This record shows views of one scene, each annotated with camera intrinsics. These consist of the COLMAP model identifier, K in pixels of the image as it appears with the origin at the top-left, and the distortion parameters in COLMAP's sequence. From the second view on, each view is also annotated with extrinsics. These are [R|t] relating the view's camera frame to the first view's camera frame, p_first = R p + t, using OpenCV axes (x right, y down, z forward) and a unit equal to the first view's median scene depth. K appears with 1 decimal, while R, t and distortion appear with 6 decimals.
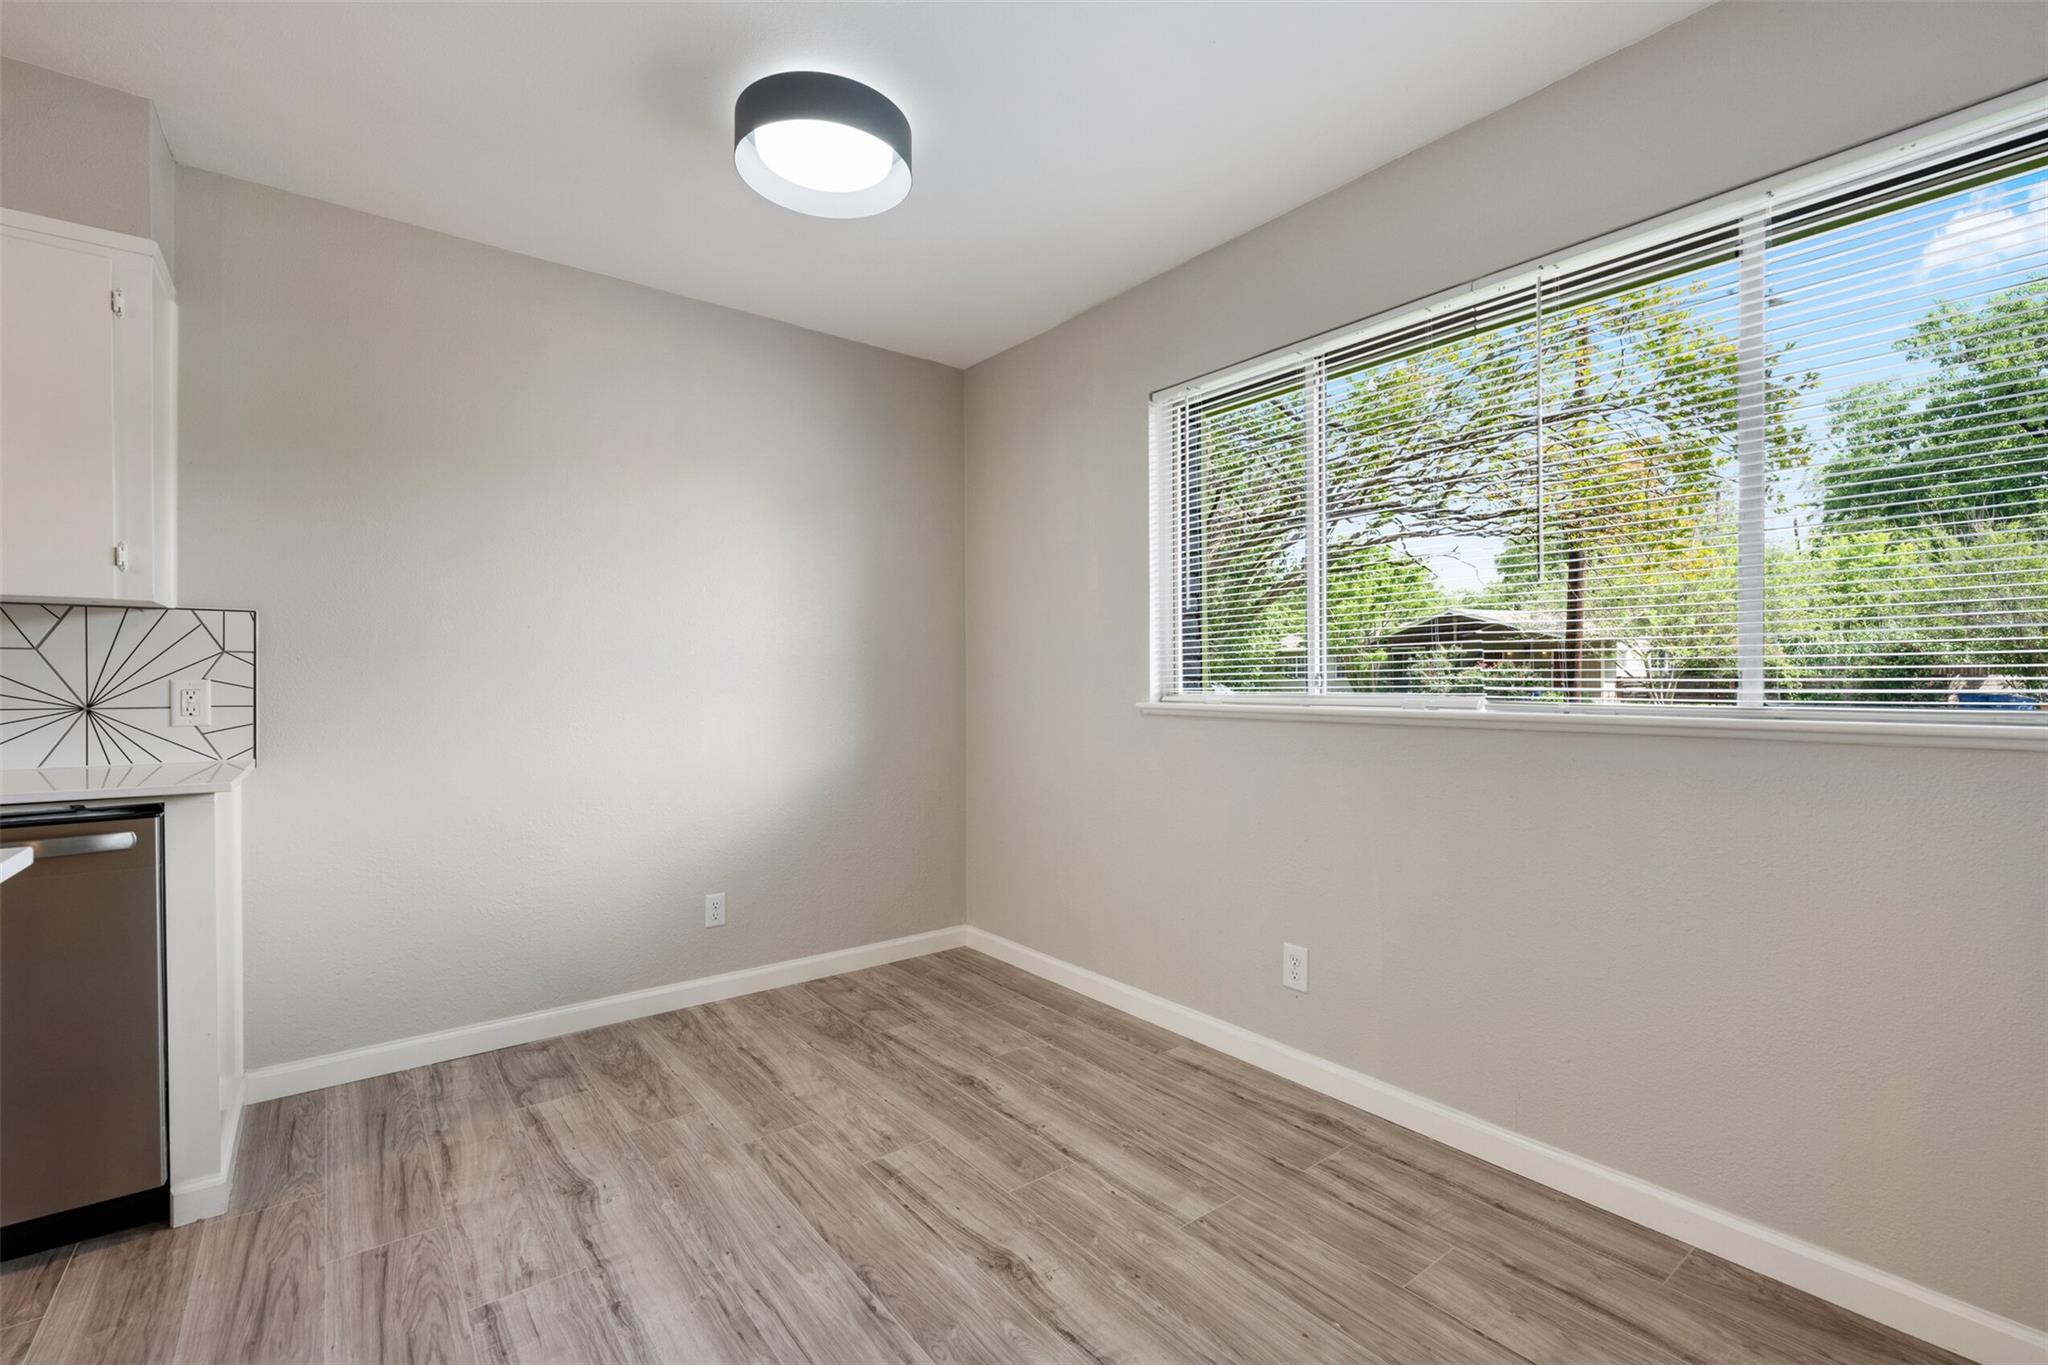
lens RADIAL K [[888.8, 0, 1026.3], [0, 888.8, 683.0], [0, 0, 1]] dist [0.000687, 0.000202]
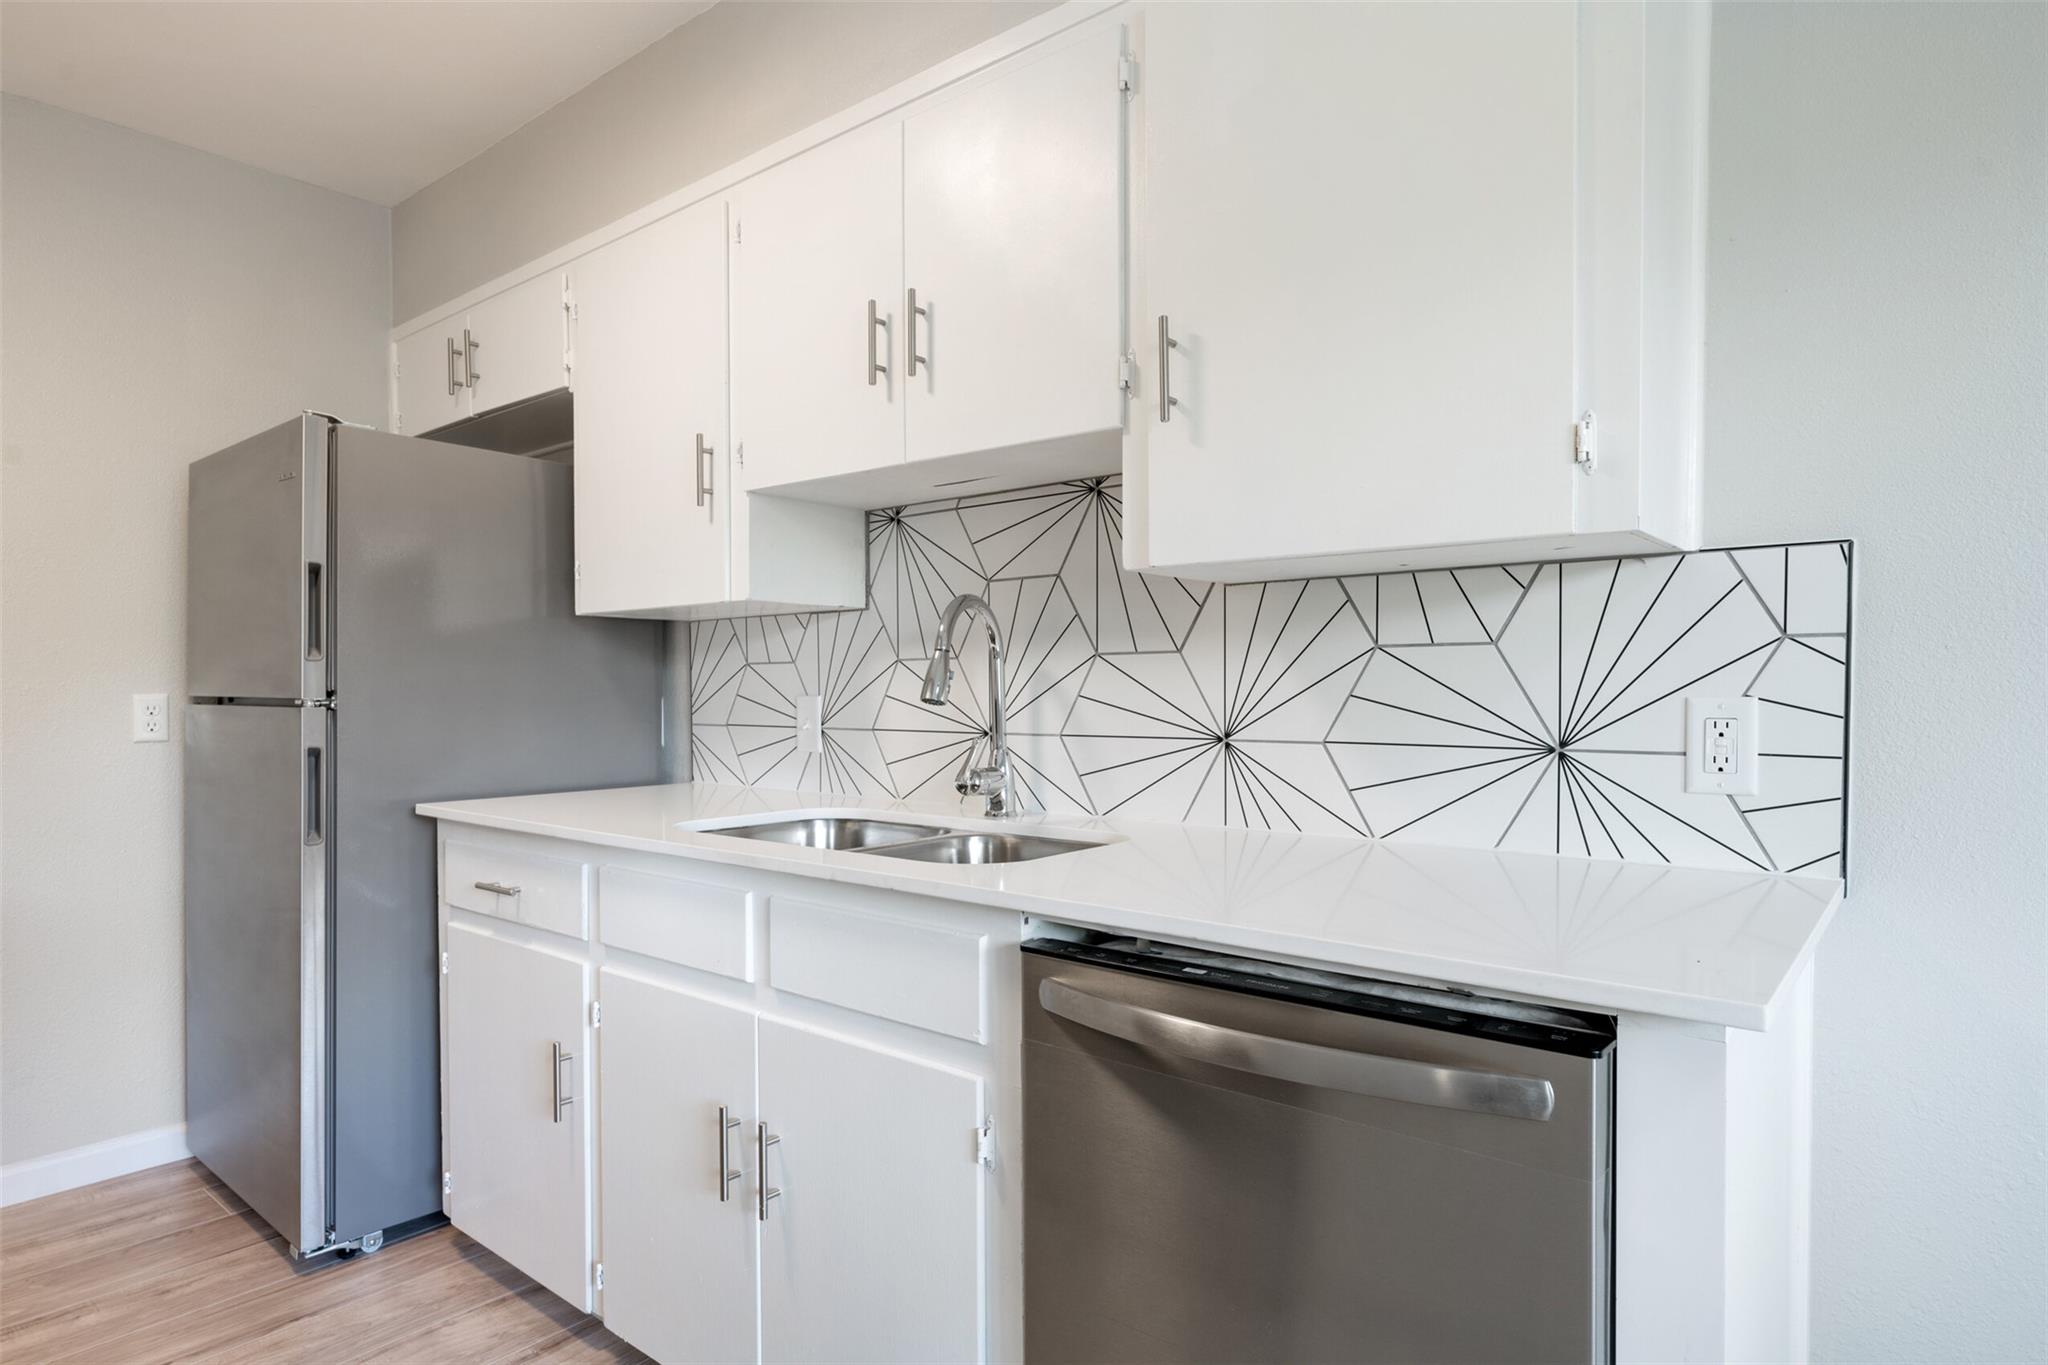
lens RADIAL K [[1132.7, 0, 1028.8], [0, 1132.7, 711.2], [0, 0, 1]] dist [-0.000818, 0.000061]
pose [[0.219153, 0.022985, -0.975420, -0.396907], [0.002937, 0.999702, 0.024217, -0.011045], [0.975686, -0.008172, 0.219020, 0.467289]]
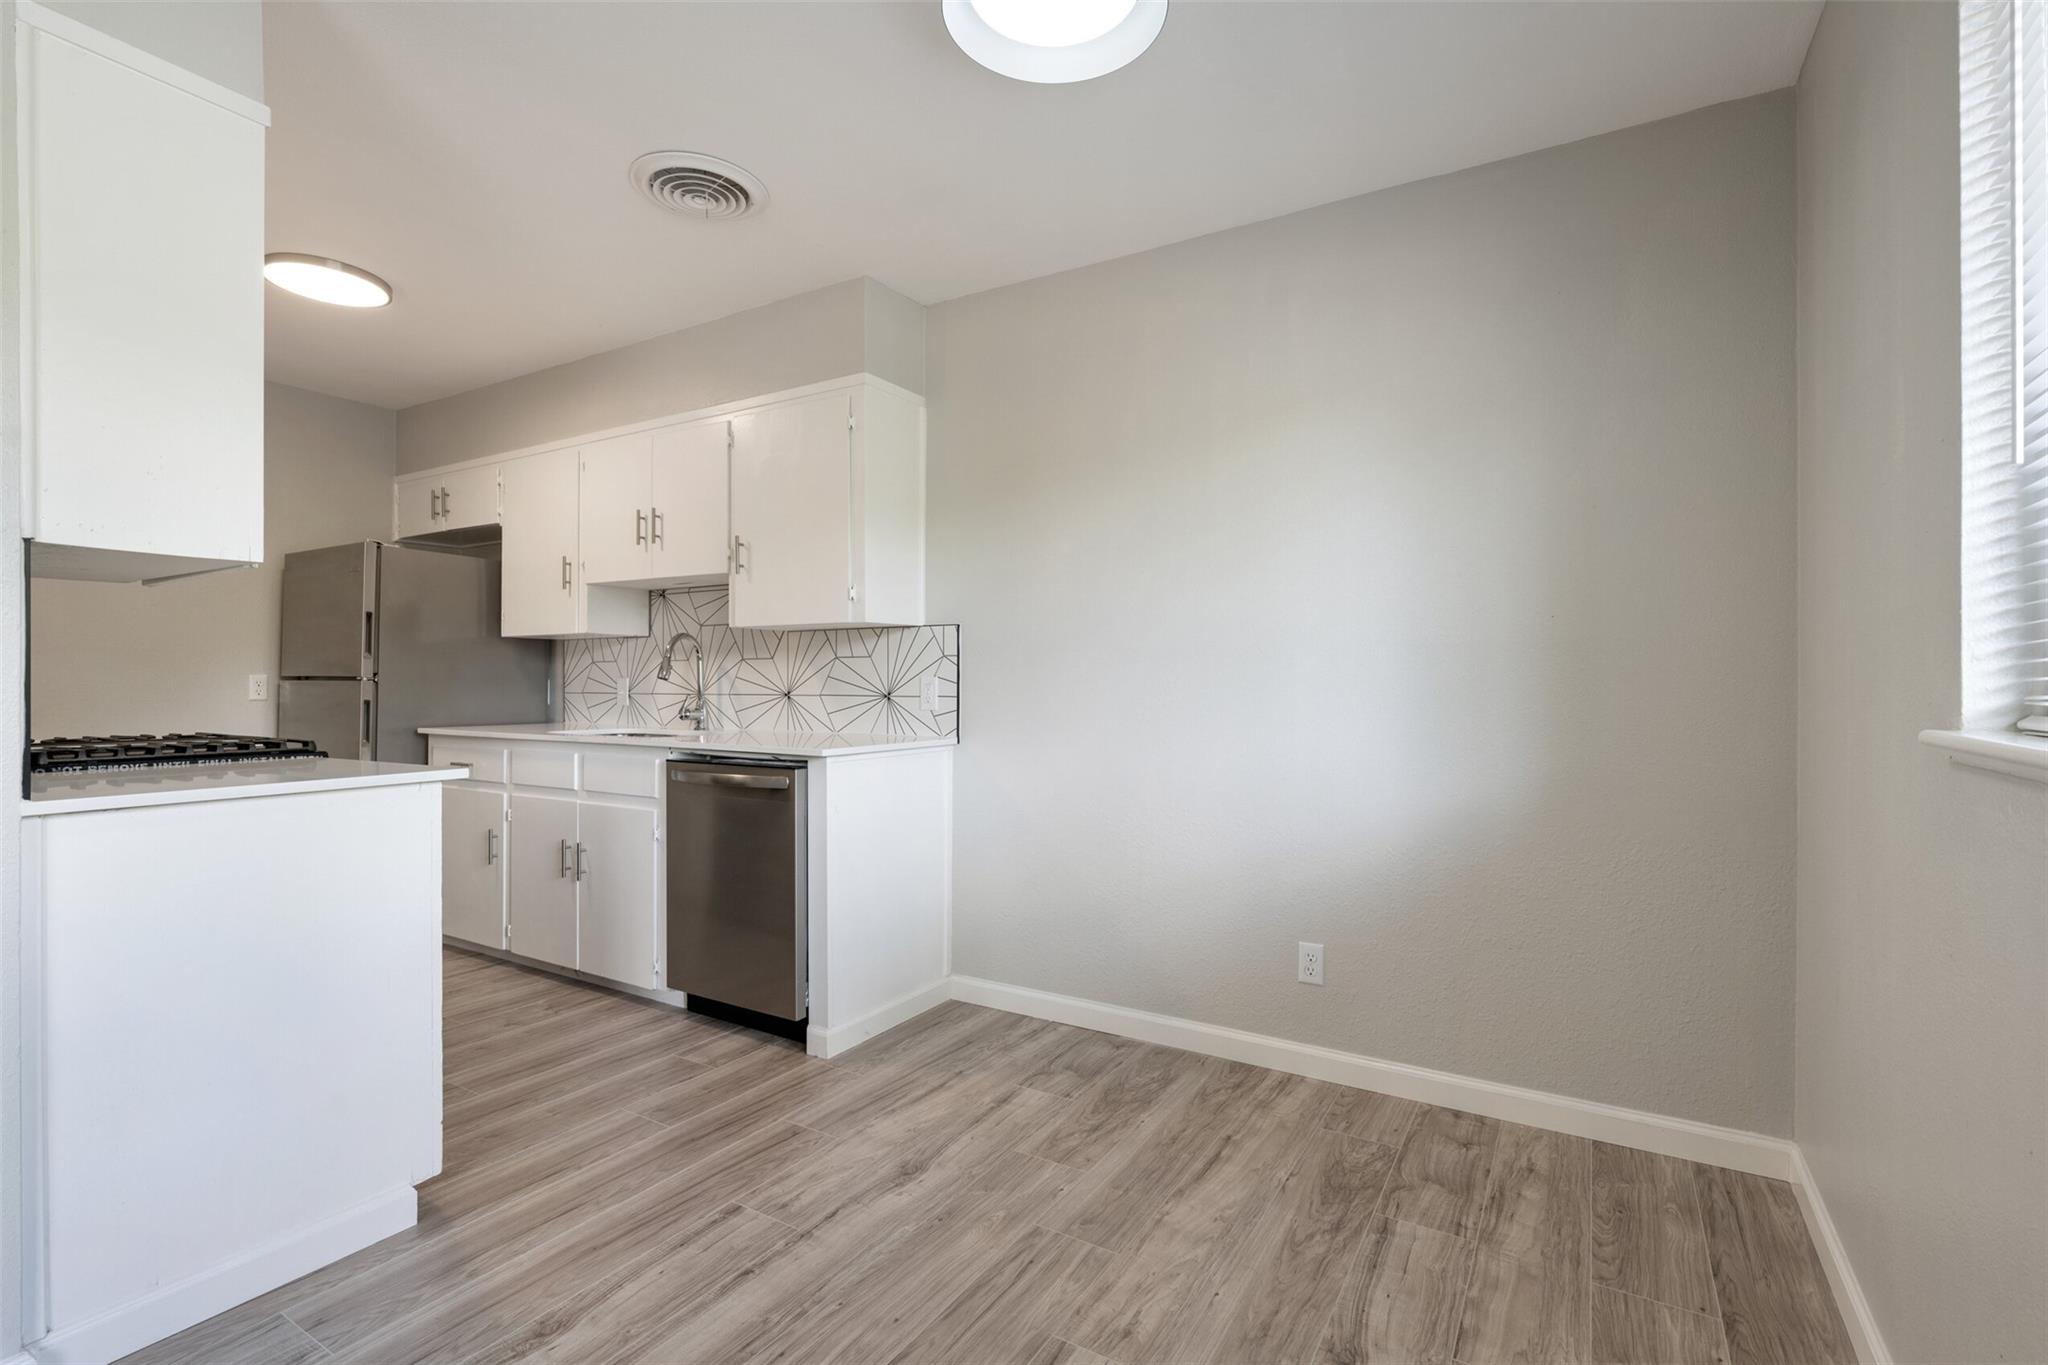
lens RADIAL K [[930.9, 0, 1034.1], [0, 930.9, 685.1], [0, 0, 1]] dist [-0.001277, -0.000114]
pose [[0.357471, 0.004225, -0.933915, 0.433309], [-0.003817, 0.999988, 0.003063, 0.004125], [0.933916, 0.002470, 0.357483, 0.591407]]
